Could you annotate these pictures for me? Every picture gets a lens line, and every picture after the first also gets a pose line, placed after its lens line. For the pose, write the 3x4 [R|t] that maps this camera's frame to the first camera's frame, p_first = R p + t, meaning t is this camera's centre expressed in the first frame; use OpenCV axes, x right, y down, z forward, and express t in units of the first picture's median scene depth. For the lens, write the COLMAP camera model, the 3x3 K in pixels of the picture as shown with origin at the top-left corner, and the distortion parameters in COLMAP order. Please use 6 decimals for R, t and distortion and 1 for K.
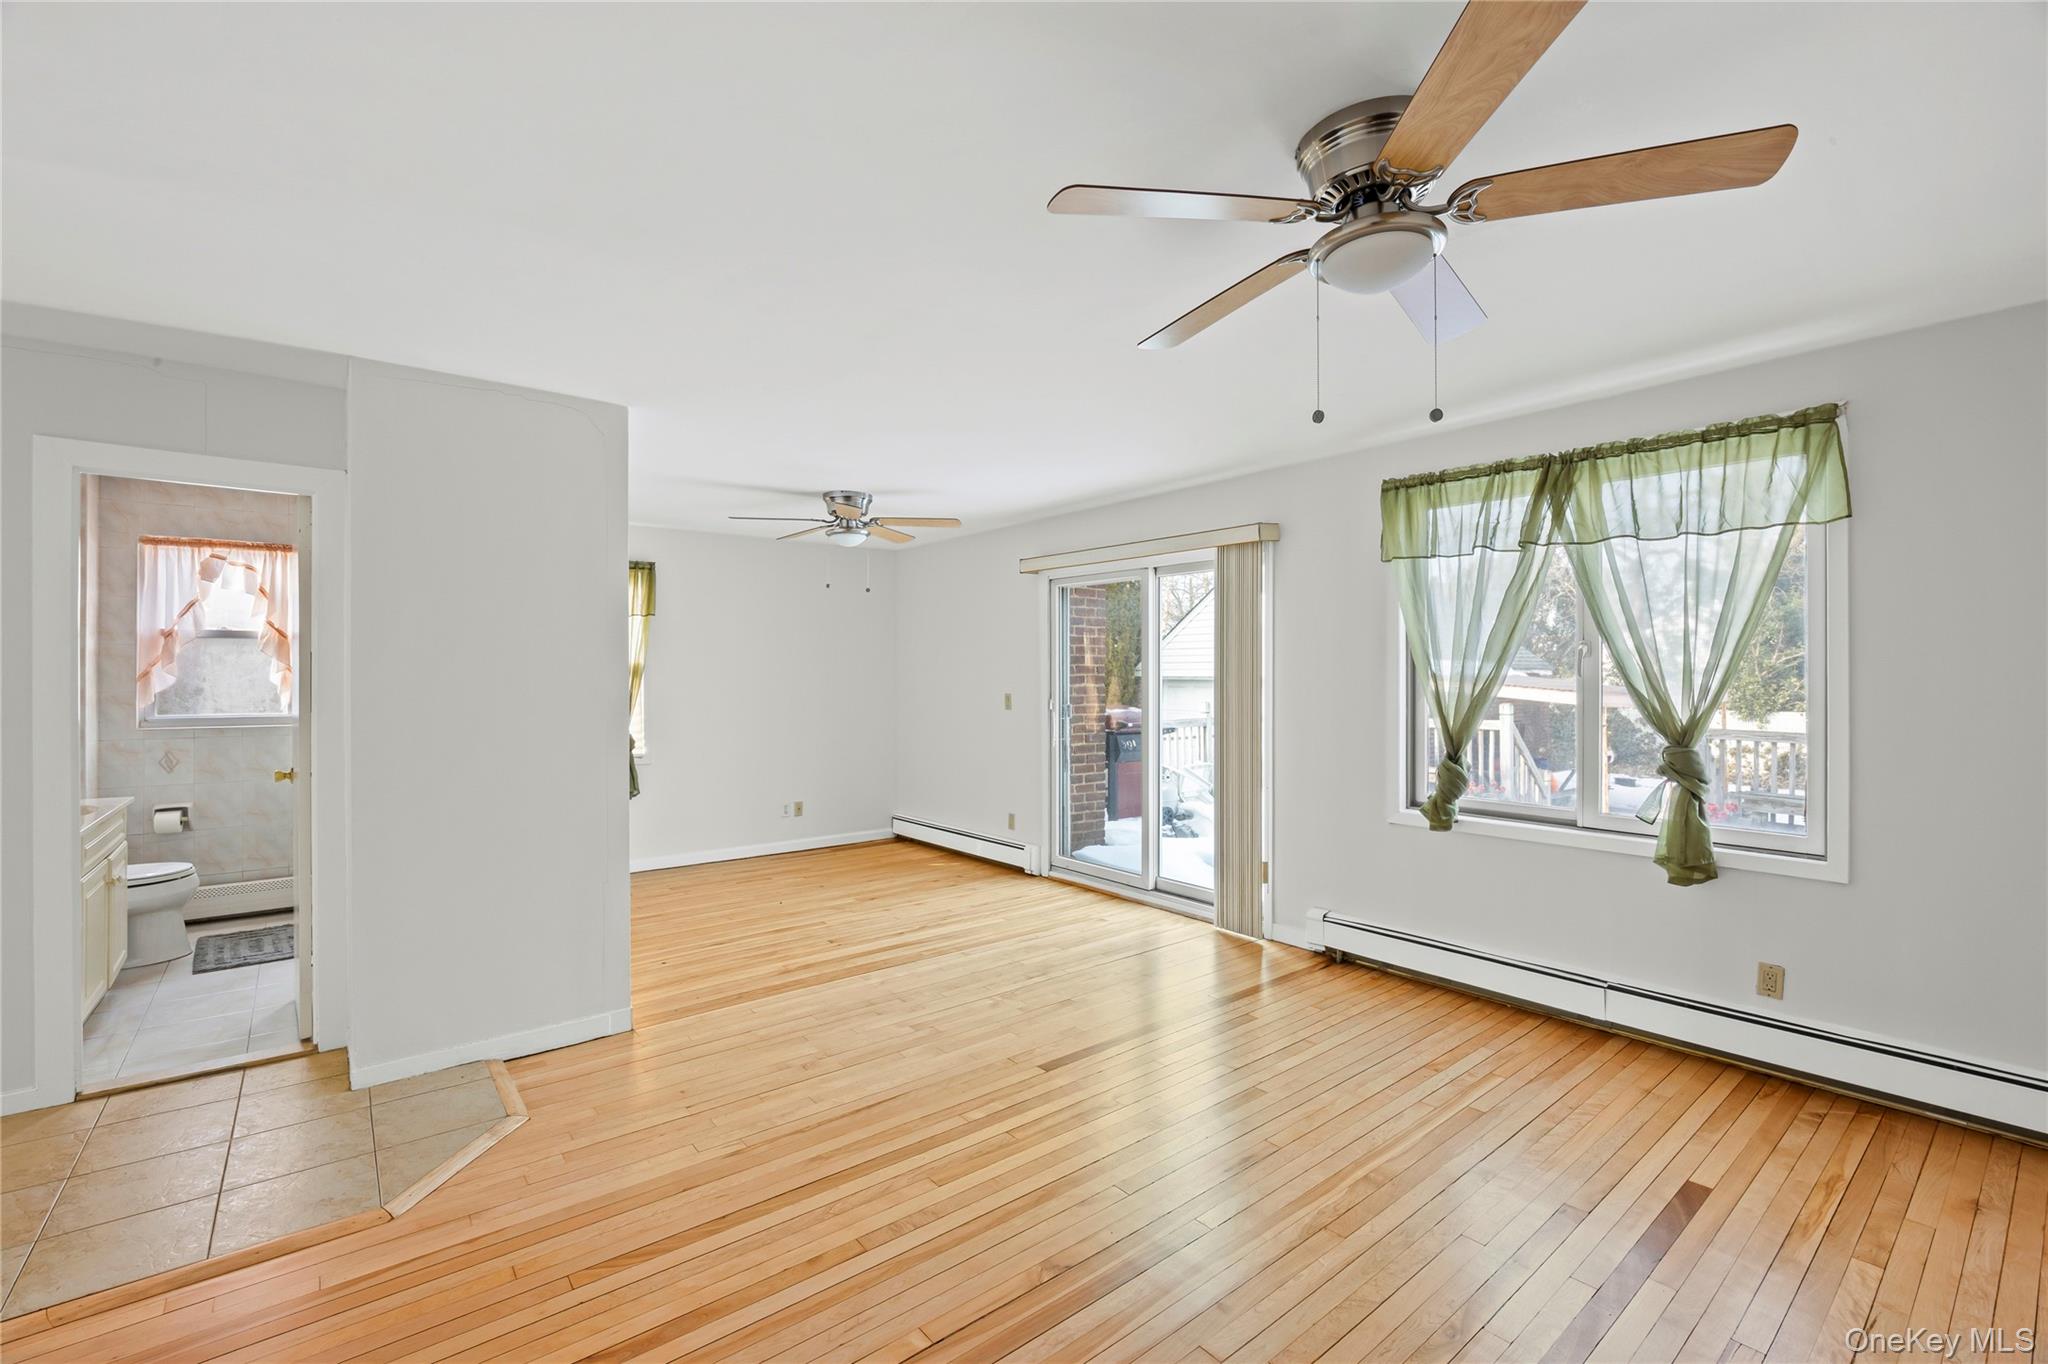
lens RADIAL K [[871.4, 0, 1024.0], [0, 871.4, 682.0], [0, 0, 1]] dist [-0.000158, -0.000024]
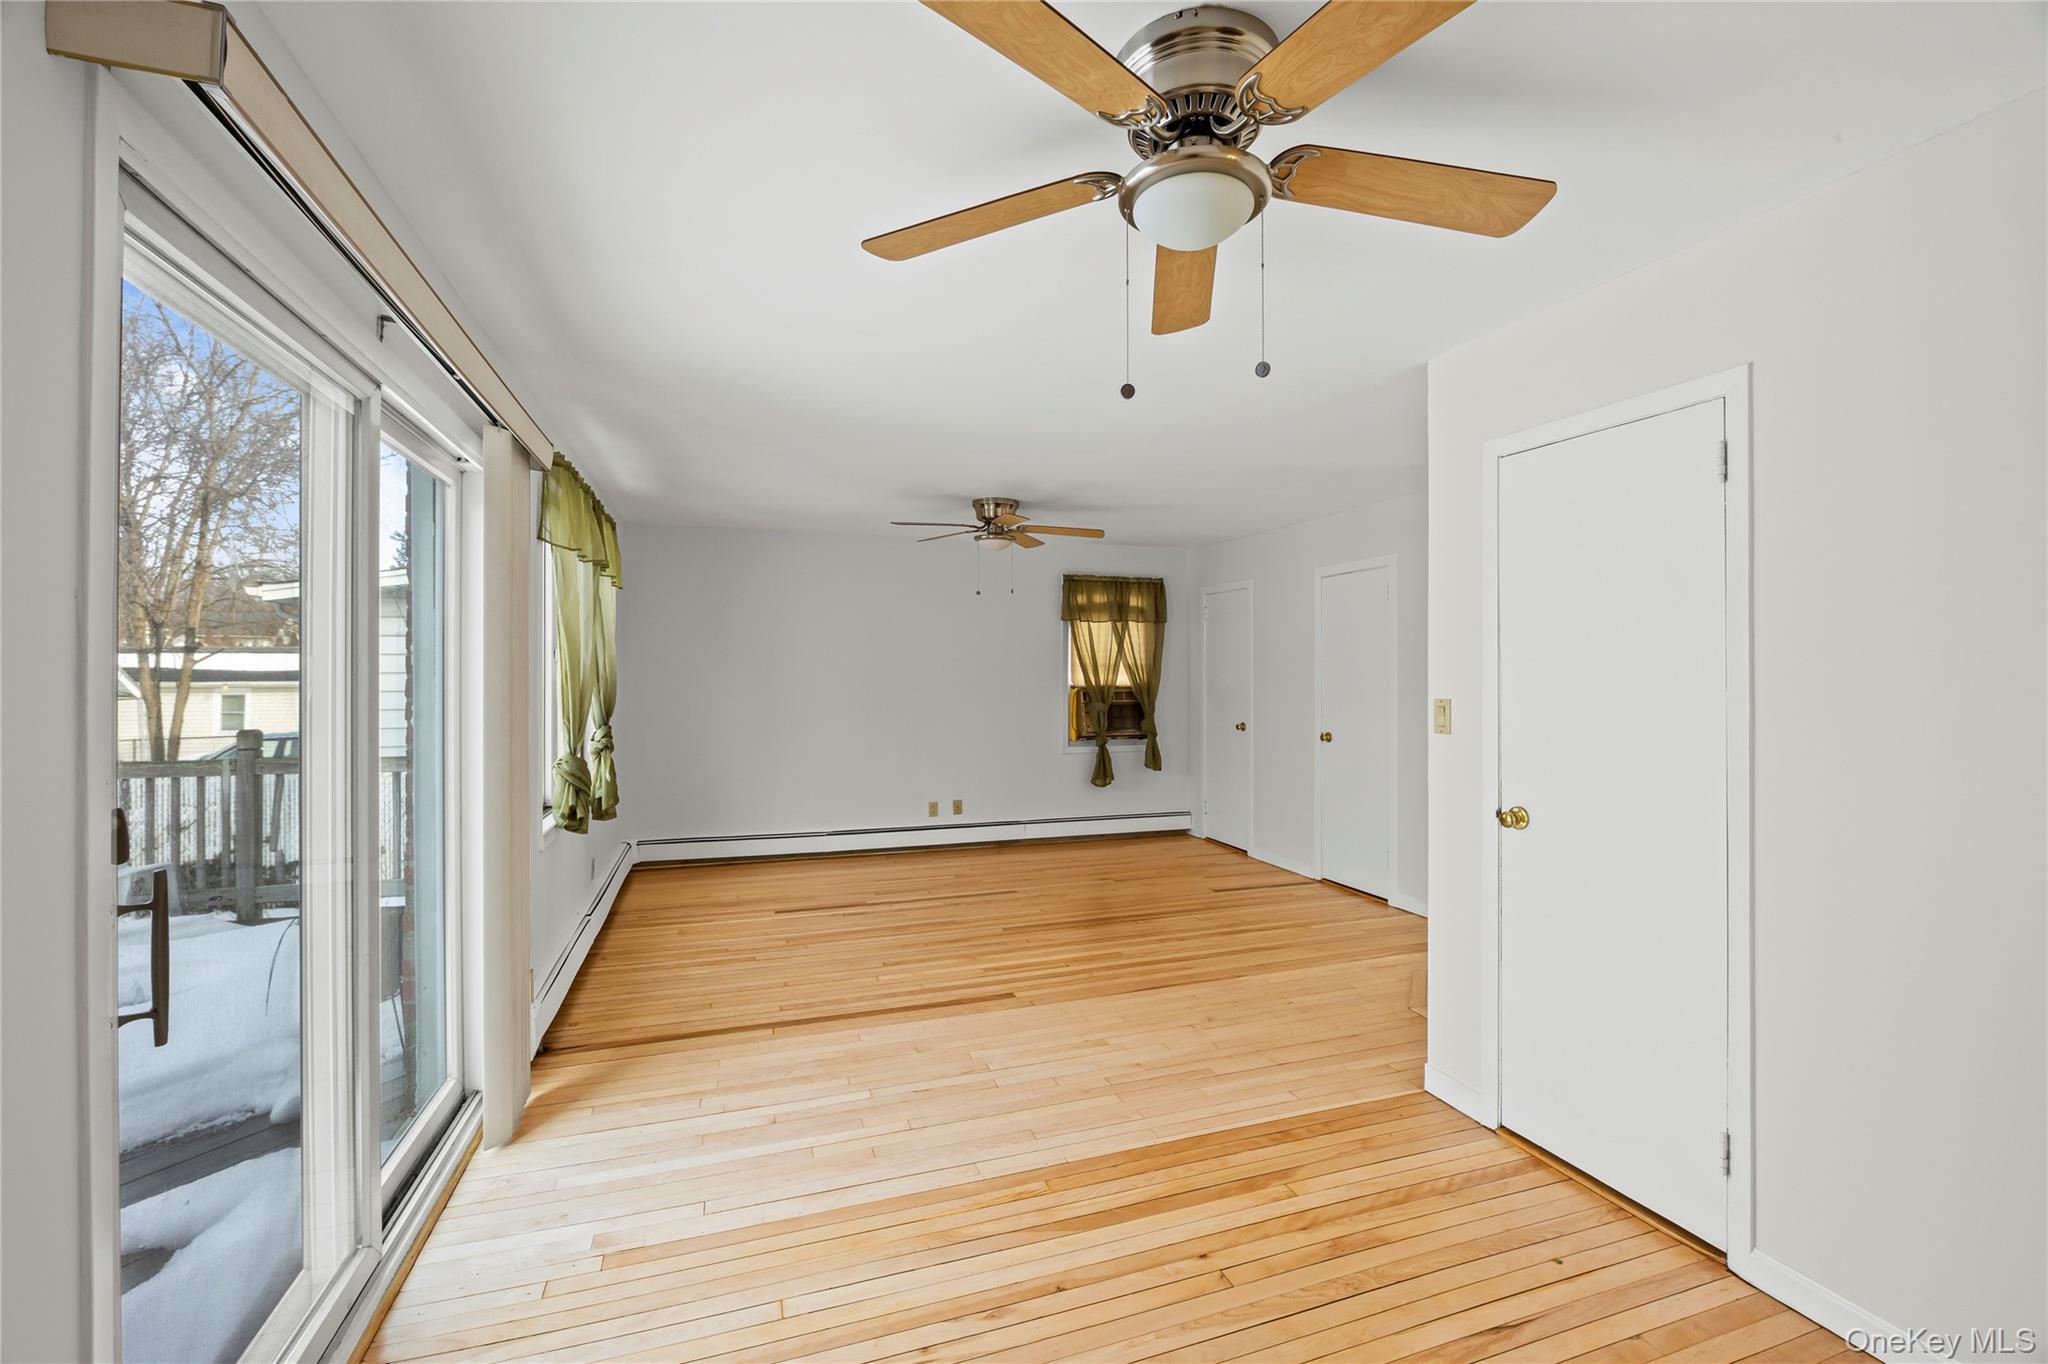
lens RADIAL K [[859.1, 0, 1021.5], [0, 859.1, 673.2], [0, 0, 1]] dist [-0.016448, -0.000026]
pose [[-0.938578, 0.000621, 0.345066, -0.368014], [0.002908, 0.999977, 0.006109, -0.019089], [-0.345054, 0.006738, -0.938559, 1.923589]]
